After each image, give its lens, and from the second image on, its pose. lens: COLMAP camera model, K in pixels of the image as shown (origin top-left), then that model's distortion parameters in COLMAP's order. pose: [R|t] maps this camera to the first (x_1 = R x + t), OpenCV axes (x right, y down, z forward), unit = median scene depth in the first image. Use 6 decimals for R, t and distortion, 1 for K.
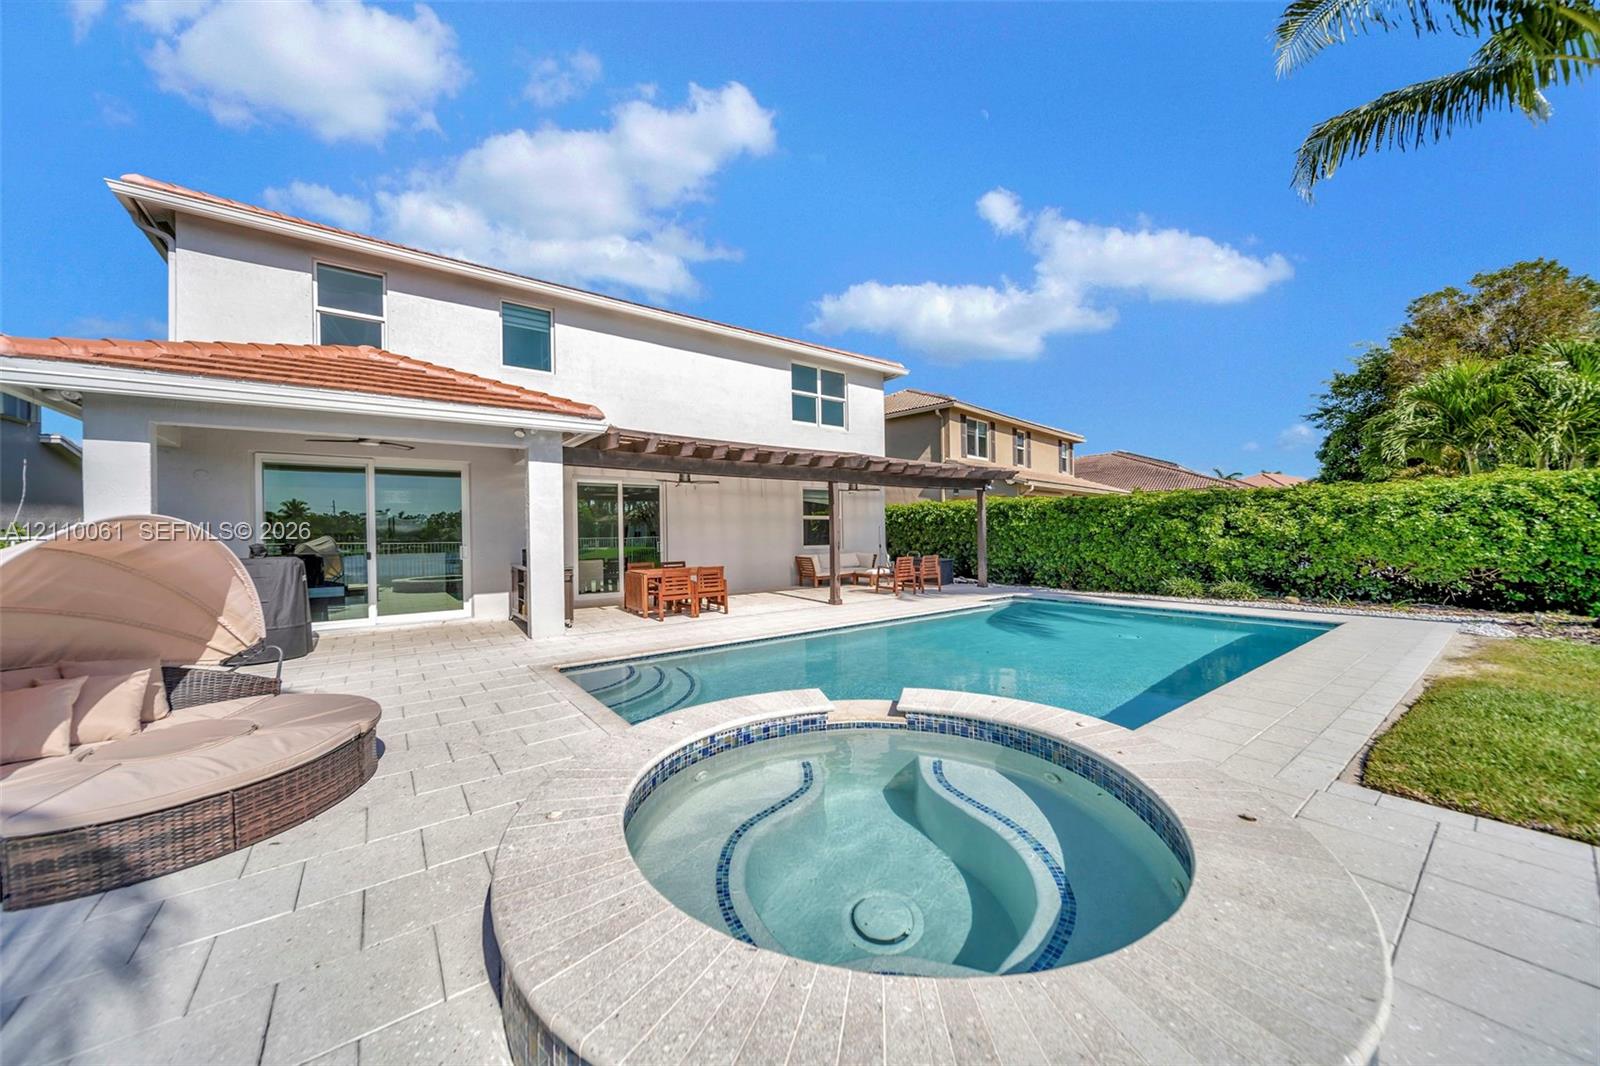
lens RADIAL K [[561.3, 0, 792.9], [0, 561.3, 528.1], [0, 0, 1]] dist [-0.001335, -0.000649]
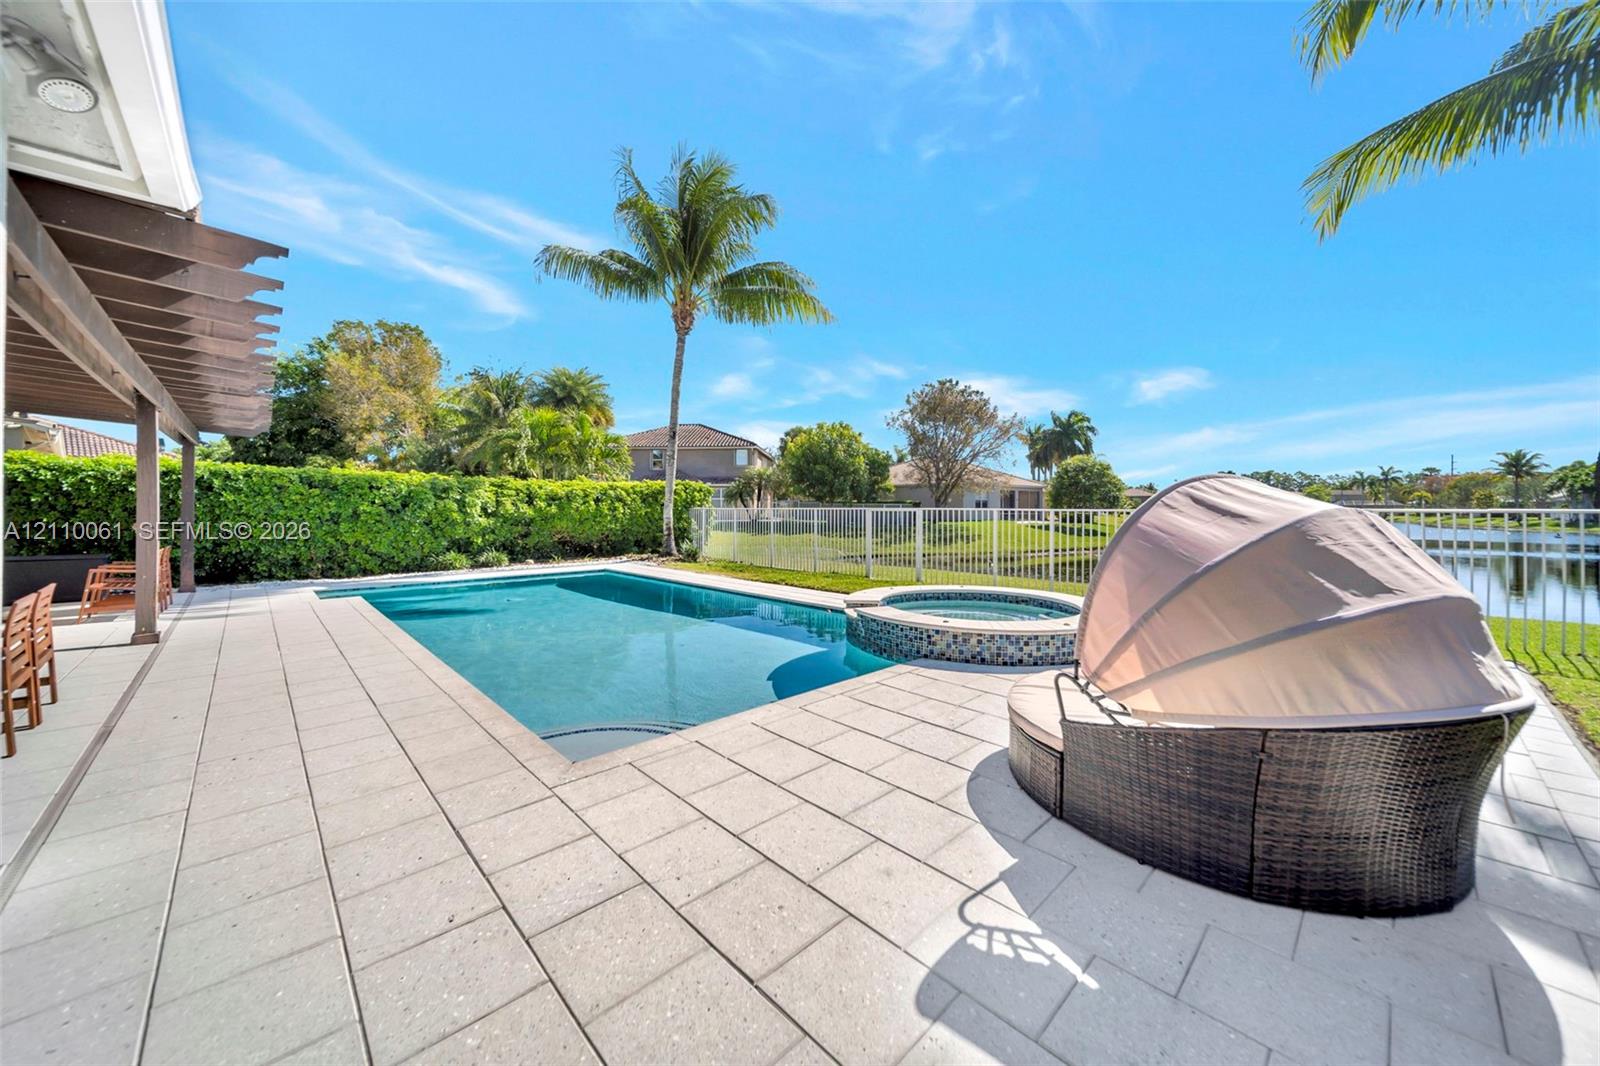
lens RADIAL K [[569.5, 0, 795.8], [0, 569.5, 494.5], [0, 0, 1]] dist [0.000498, -0.000118]
pose [[-0.134220, 0.041842, 0.990068, -0.552521], [-0.009264, 0.999012, -0.043475, 0.016210], [-0.990908, -0.015008, -0.133700, 0.505111]]
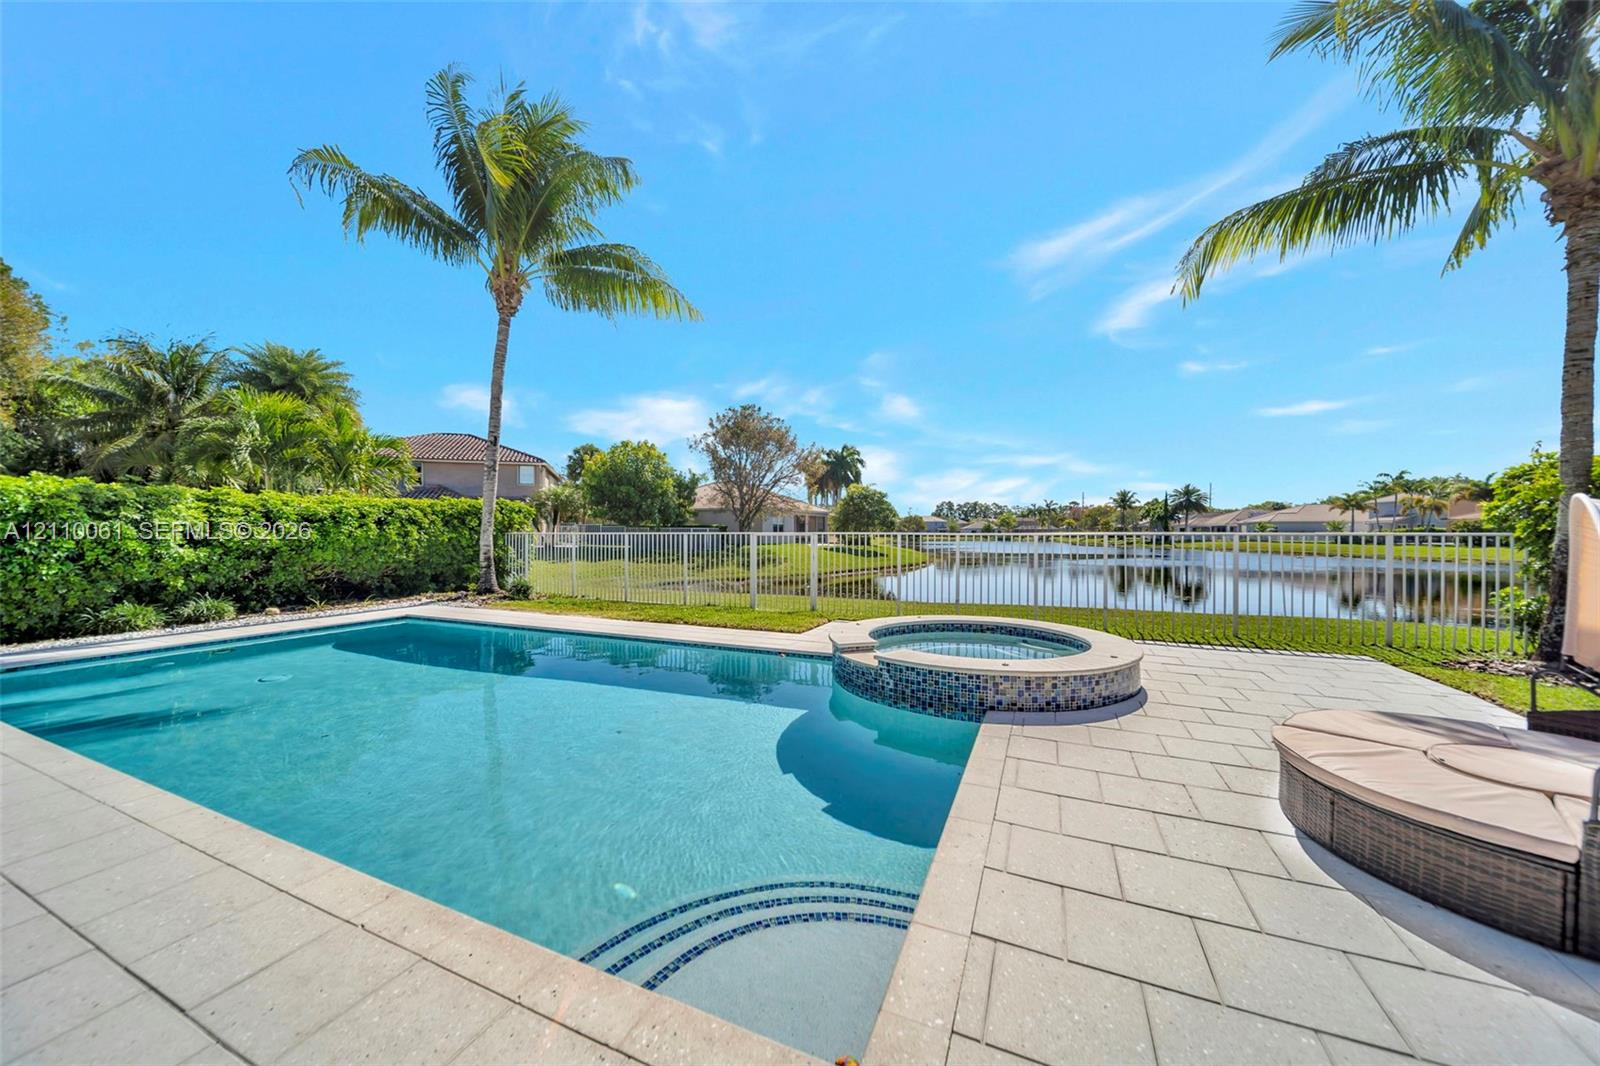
lens RADIAL K [[561.3, 0, 792.9], [0, 561.3, 528.1], [0, 0, 1]] dist [-0.001335, -0.000649]
pose [[-0.496501, 0.024928, 0.867678, -0.357281], [0.000585, 0.999597, -0.028383, 0.013593], [-0.868036, -0.013585, -0.496315, 0.659084]]
